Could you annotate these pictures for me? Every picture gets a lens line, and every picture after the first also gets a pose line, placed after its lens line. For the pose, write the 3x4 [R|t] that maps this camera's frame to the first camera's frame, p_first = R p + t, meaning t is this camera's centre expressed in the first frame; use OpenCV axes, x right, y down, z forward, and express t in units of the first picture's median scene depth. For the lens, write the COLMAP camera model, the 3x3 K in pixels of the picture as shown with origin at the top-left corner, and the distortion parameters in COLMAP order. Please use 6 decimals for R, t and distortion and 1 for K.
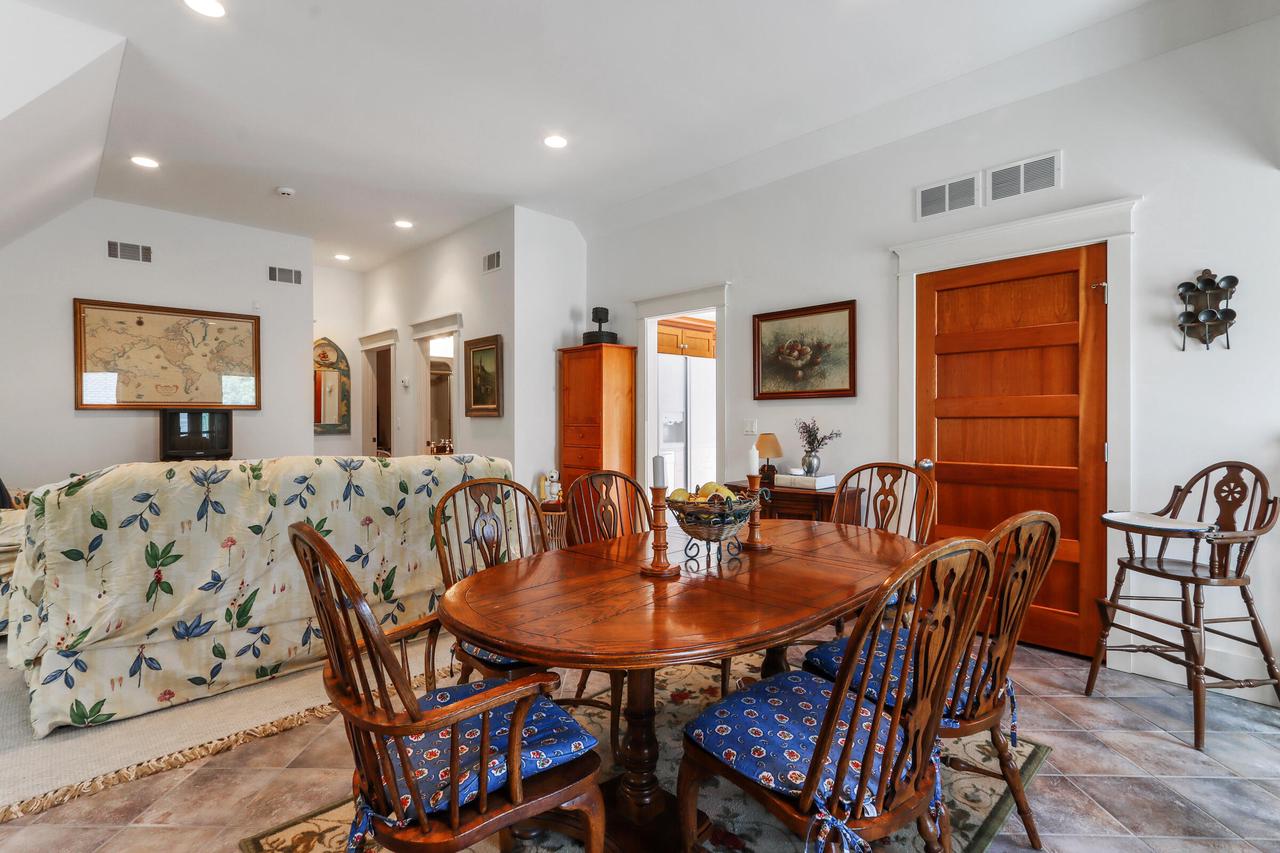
lens RADIAL K [[608.1, 0, 653.3], [0, 608.1, 425.2], [0, 0, 1]] dist [0.002266, -0.001457]
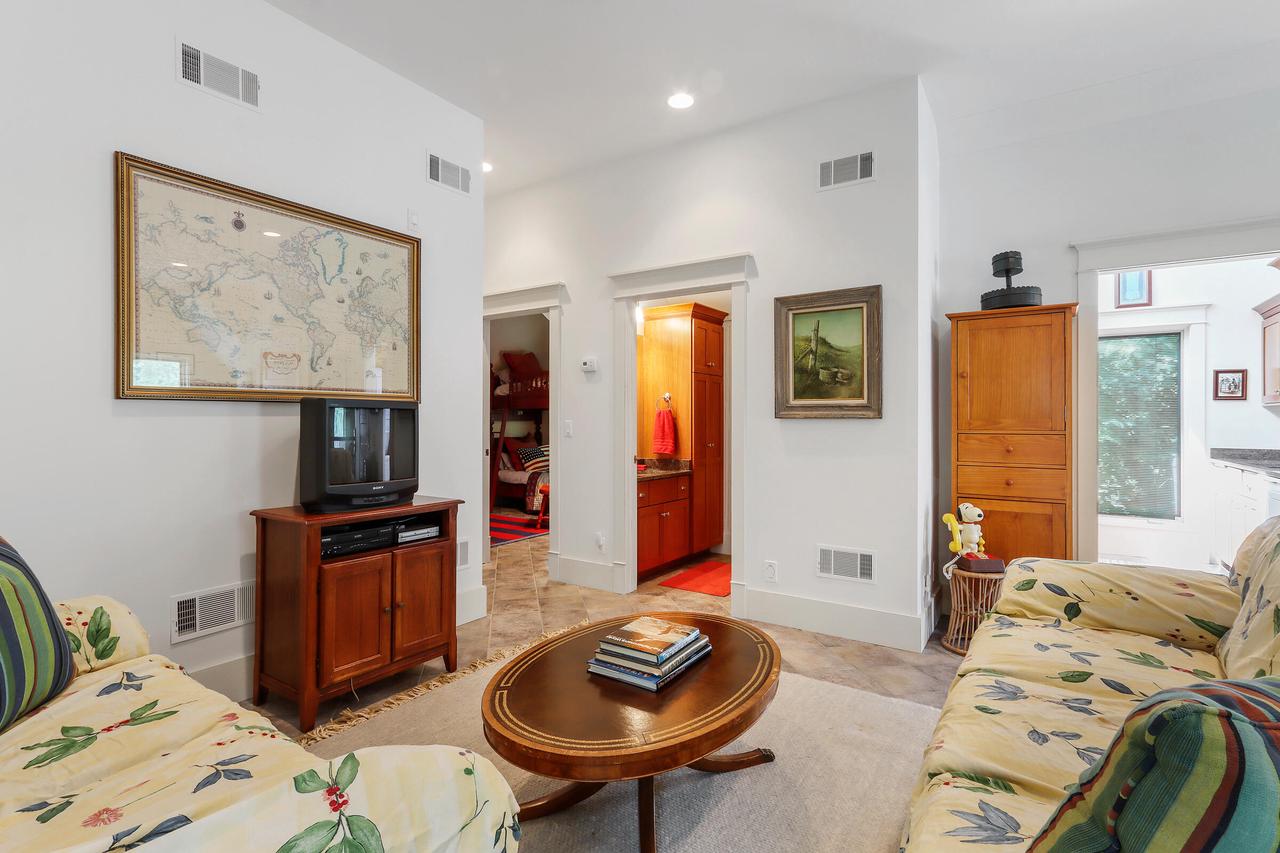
lens RADIAL K [[608.1, 0, 647.7], [0, 608.1, 424.6], [0, 0, 1]] dist [0.002266, -0.001457]
pose [[0.980644, 0.003756, 0.195763, -0.590770], [-0.002946, 0.999986, -0.004428, -0.004707], [-0.195777, 0.003766, 0.980641, 0.434842]]
